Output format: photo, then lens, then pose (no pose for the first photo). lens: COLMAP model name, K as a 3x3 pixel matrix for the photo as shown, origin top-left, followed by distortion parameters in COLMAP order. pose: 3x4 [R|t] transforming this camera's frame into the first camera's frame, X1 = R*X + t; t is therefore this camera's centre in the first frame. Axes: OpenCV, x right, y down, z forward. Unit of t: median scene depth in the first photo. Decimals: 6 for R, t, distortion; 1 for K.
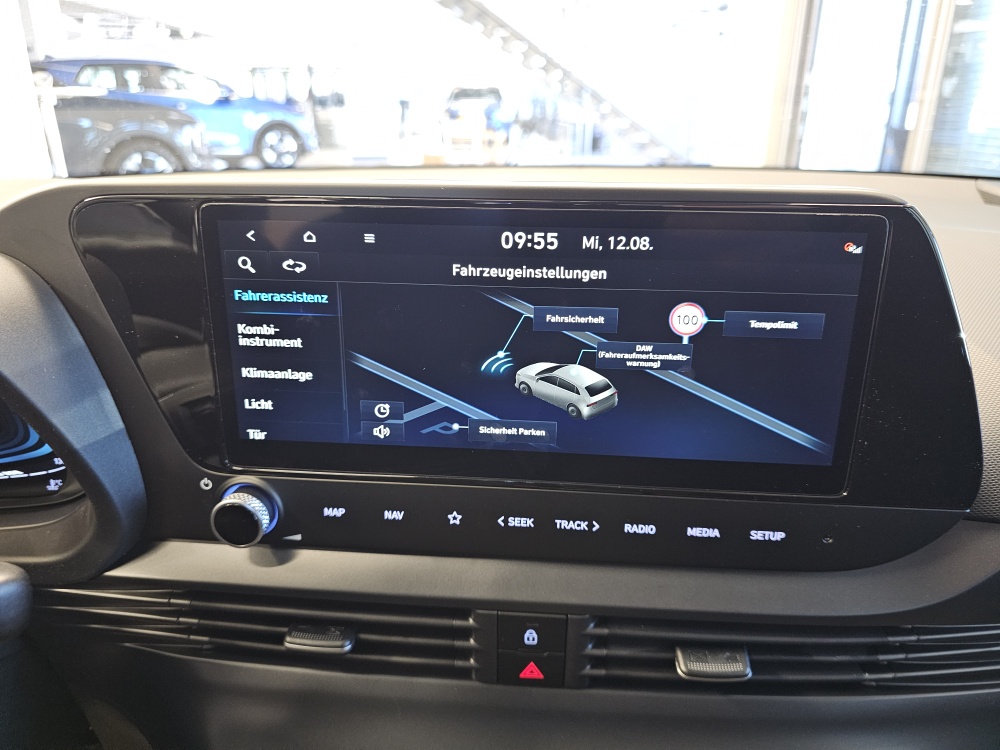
lens RADIAL K [[690.4, 0, 493.3], [0, 690.4, 363.1], [0, 0, 1]] dist [0.019290, -0.042686]
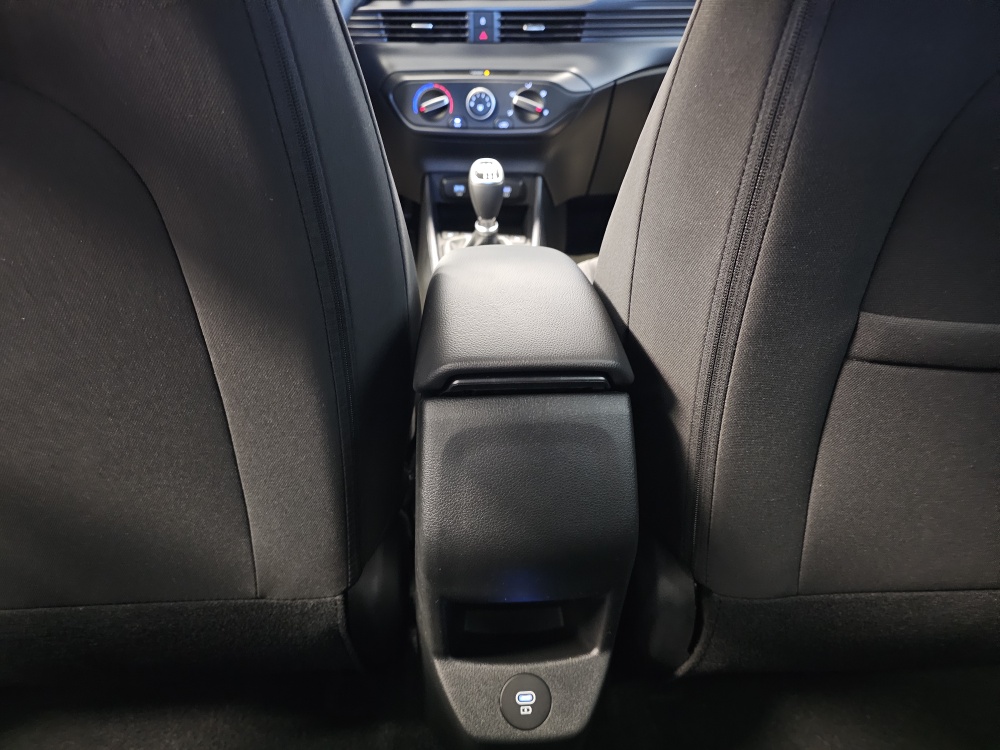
lens RADIAL K [[673.7, 0, 501.5], [0, 673.7, 371.6], [0, 0, 1]] dist [0.036944, -0.038738]
pose [[0.999682, -0.009672, 0.023288, 0.050484], [0.007608, 0.996166, 0.087152, 1.847646], [-0.024041, -0.086947, 0.995923, -2.567768]]
